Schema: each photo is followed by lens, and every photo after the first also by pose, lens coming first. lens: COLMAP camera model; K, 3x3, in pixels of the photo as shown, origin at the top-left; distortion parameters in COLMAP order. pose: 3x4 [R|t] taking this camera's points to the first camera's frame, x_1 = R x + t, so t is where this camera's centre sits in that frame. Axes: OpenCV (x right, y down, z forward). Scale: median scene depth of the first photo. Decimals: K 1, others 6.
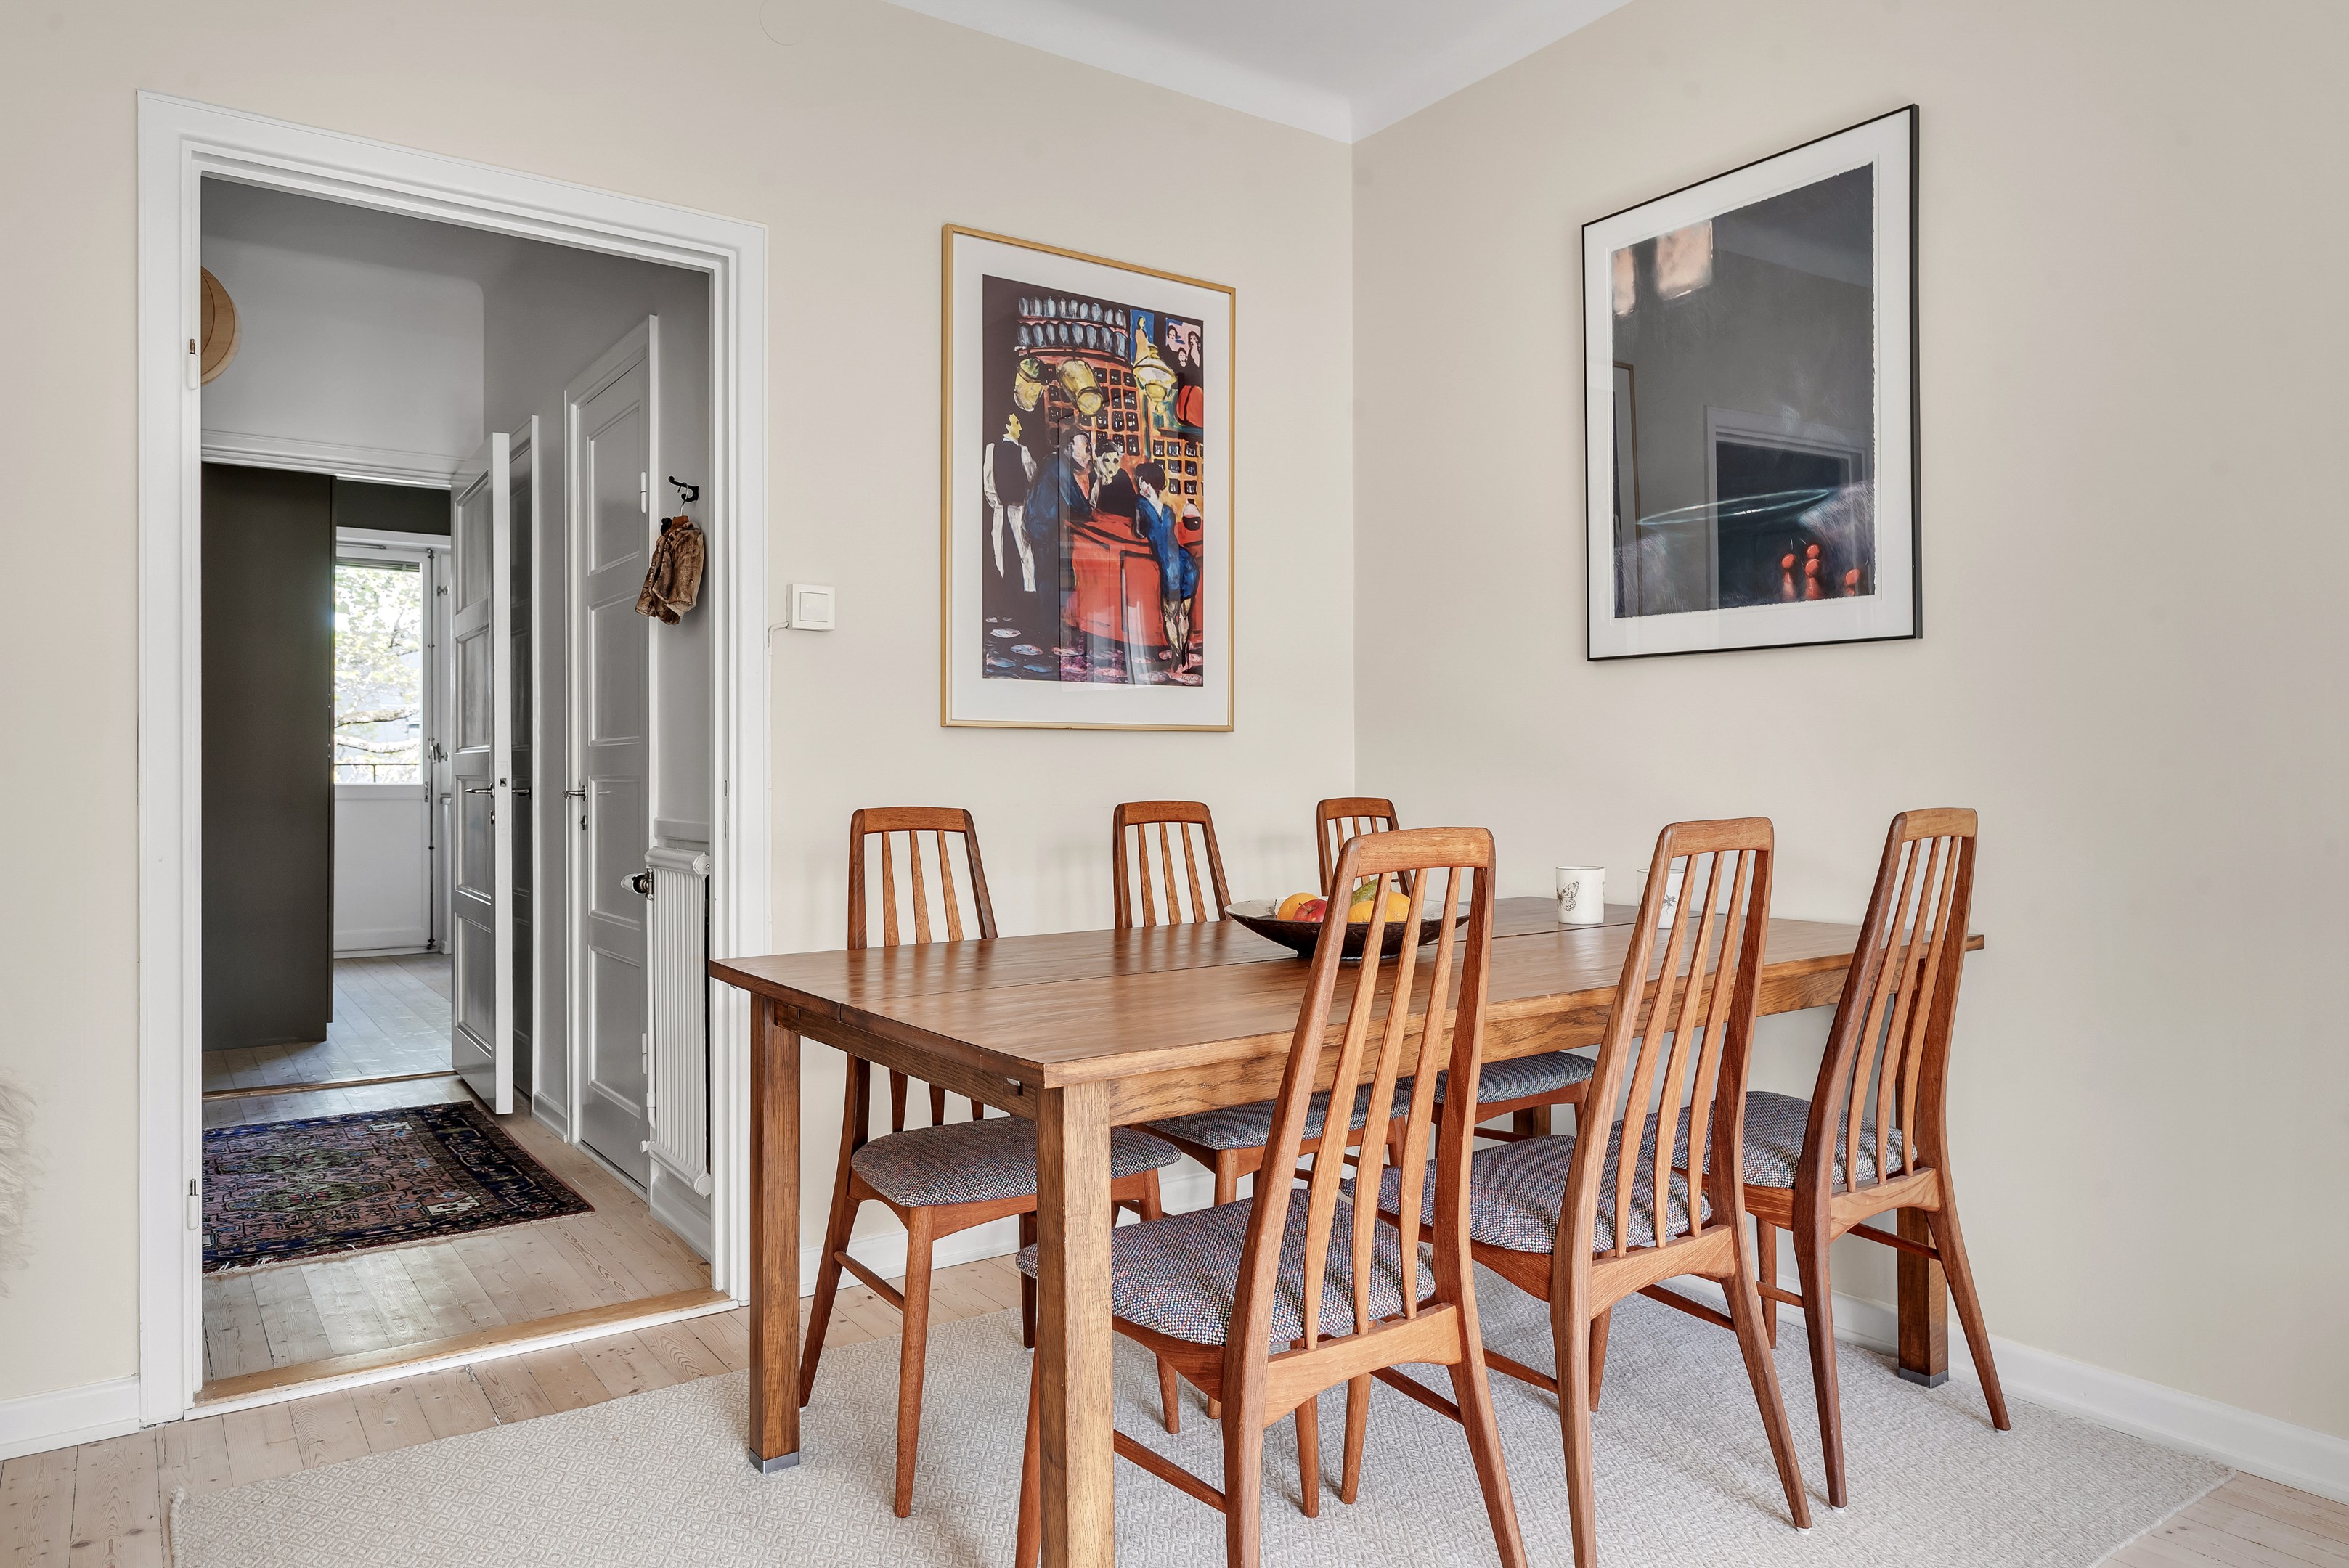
lens RADIAL K [[1593.3, 0, 1201.8], [0, 1593.3, 744.7], [0, 0, 1]] dist [-0.003429, 0.002378]
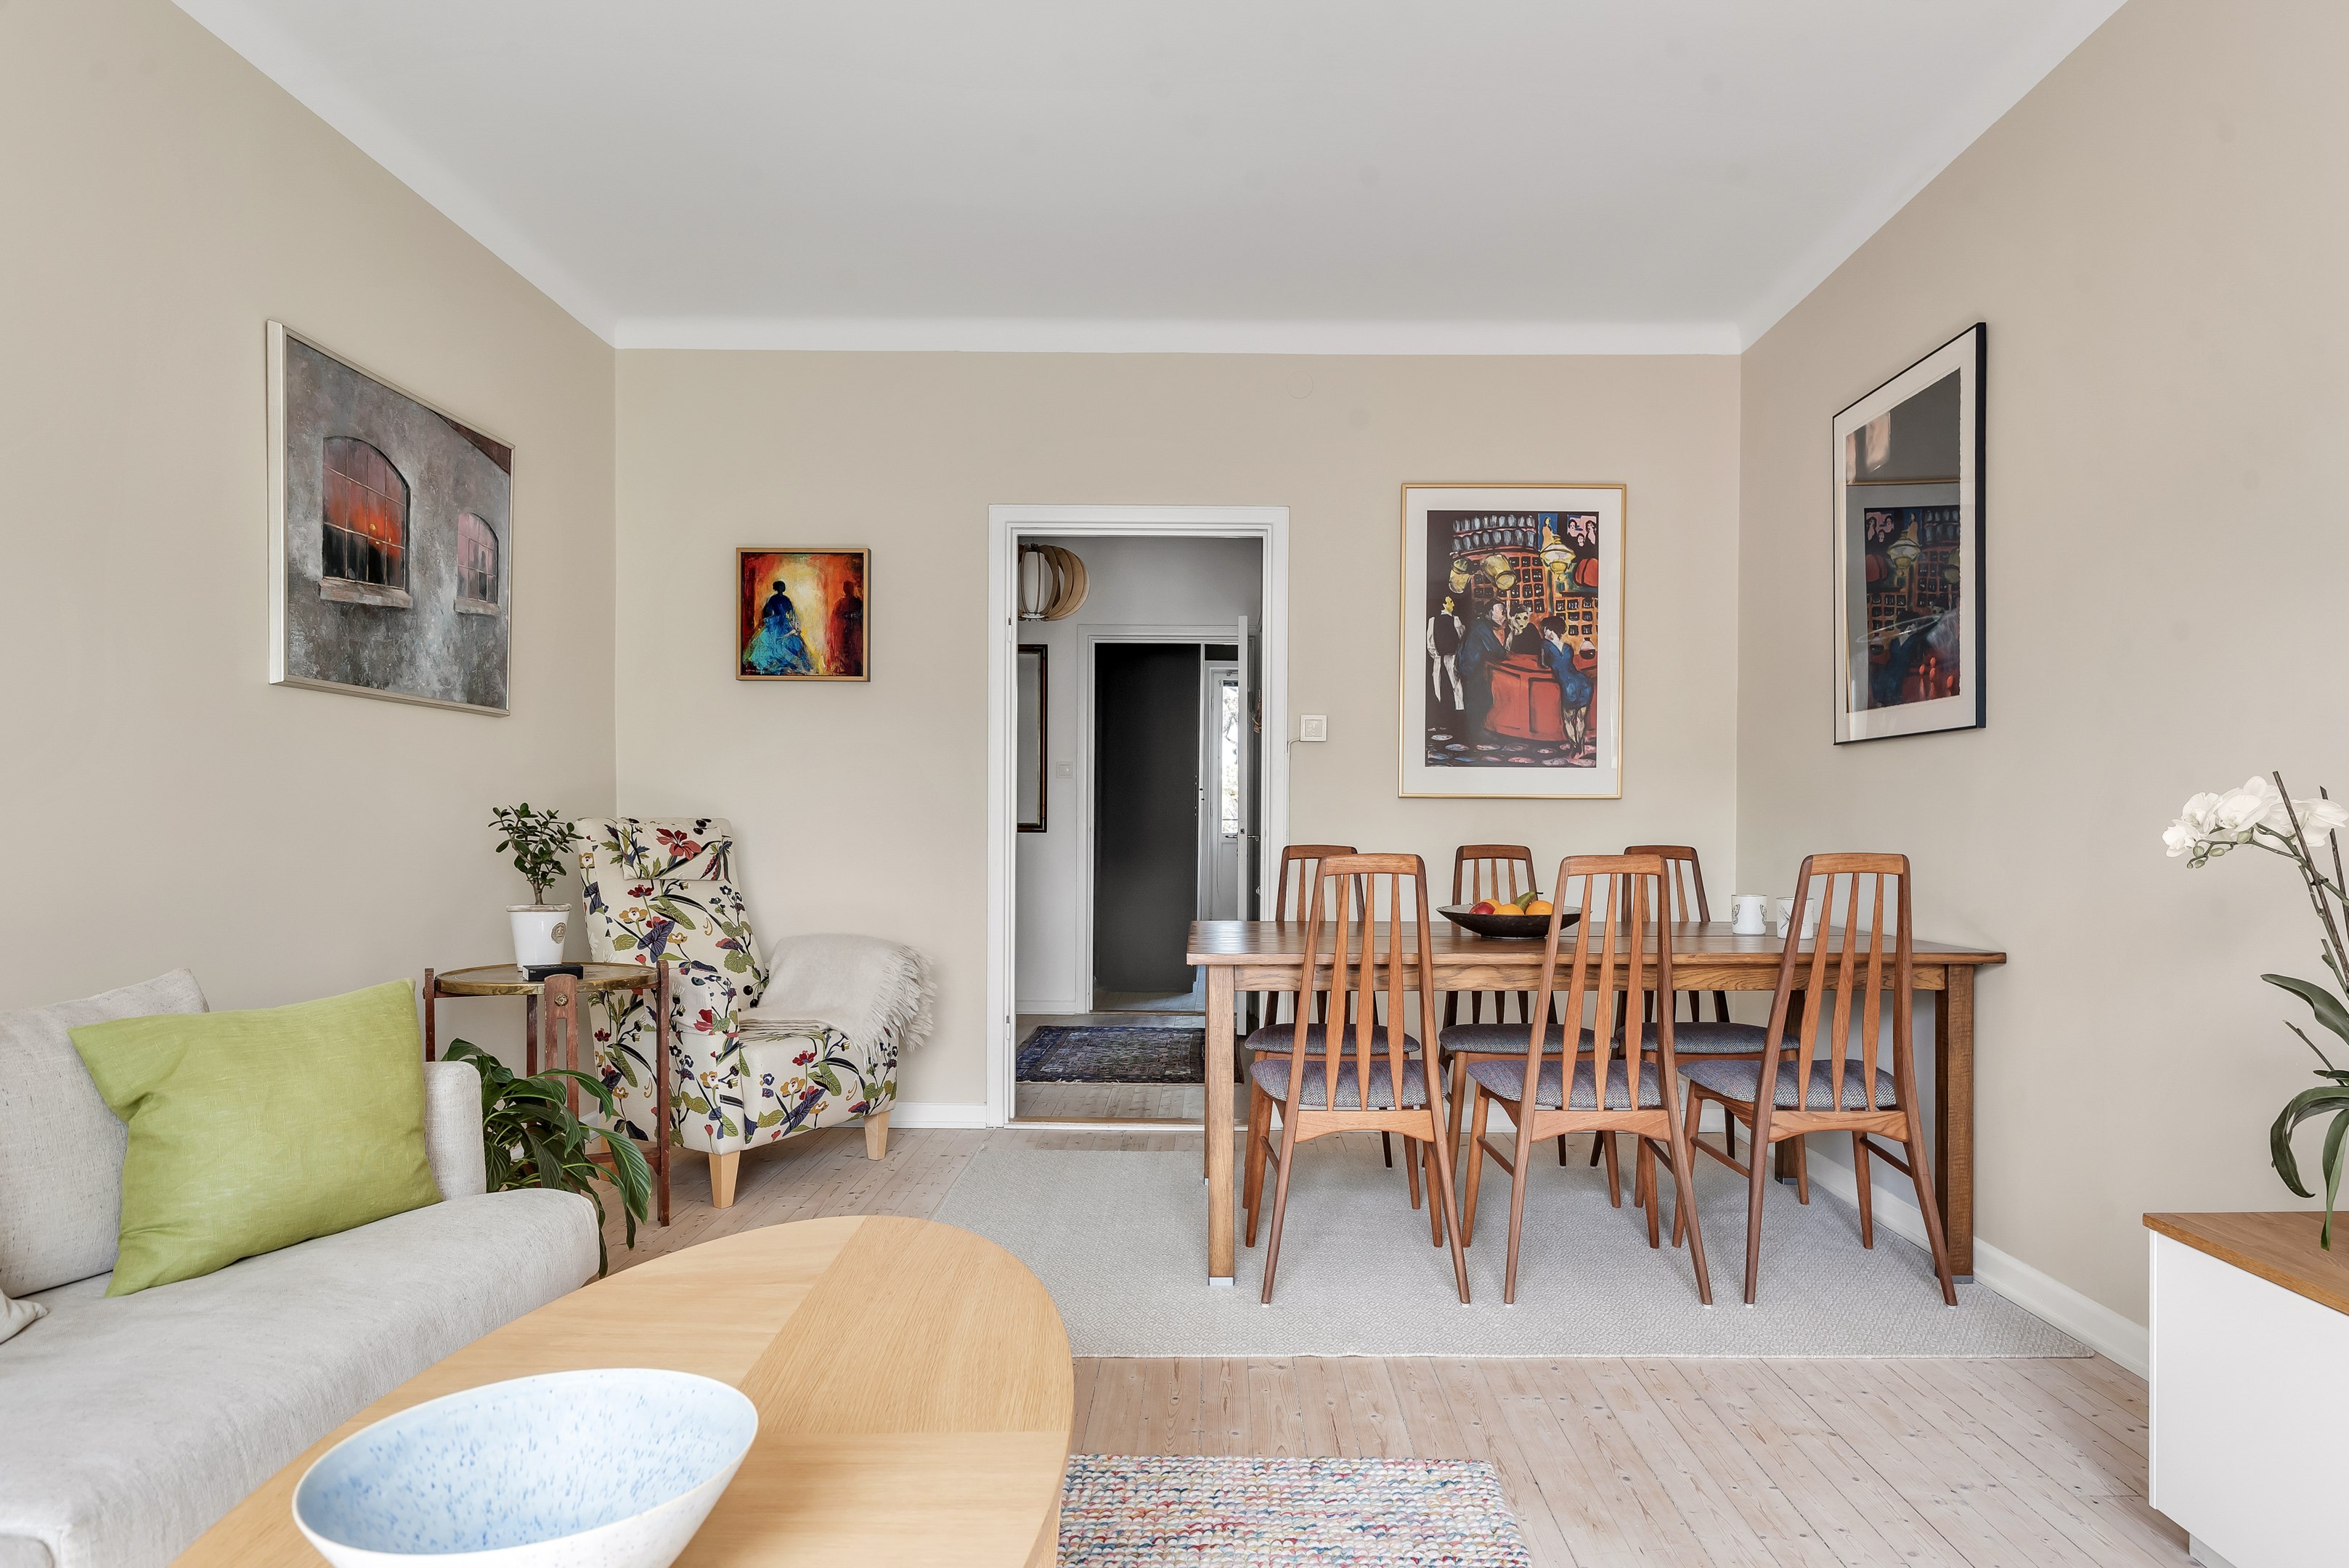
lens RADIAL K [[1593.3, 0, 1173.9], [0, 1593.3, 795.7], [0, 0, 1]] dist [-0.003429, 0.002378]
pose [[0.780067, -0.006654, -0.625661, 0.629886], [0.004275, 0.999977, -0.005305, -0.005344], [0.625681, 0.001463, 0.780077, -0.374103]]
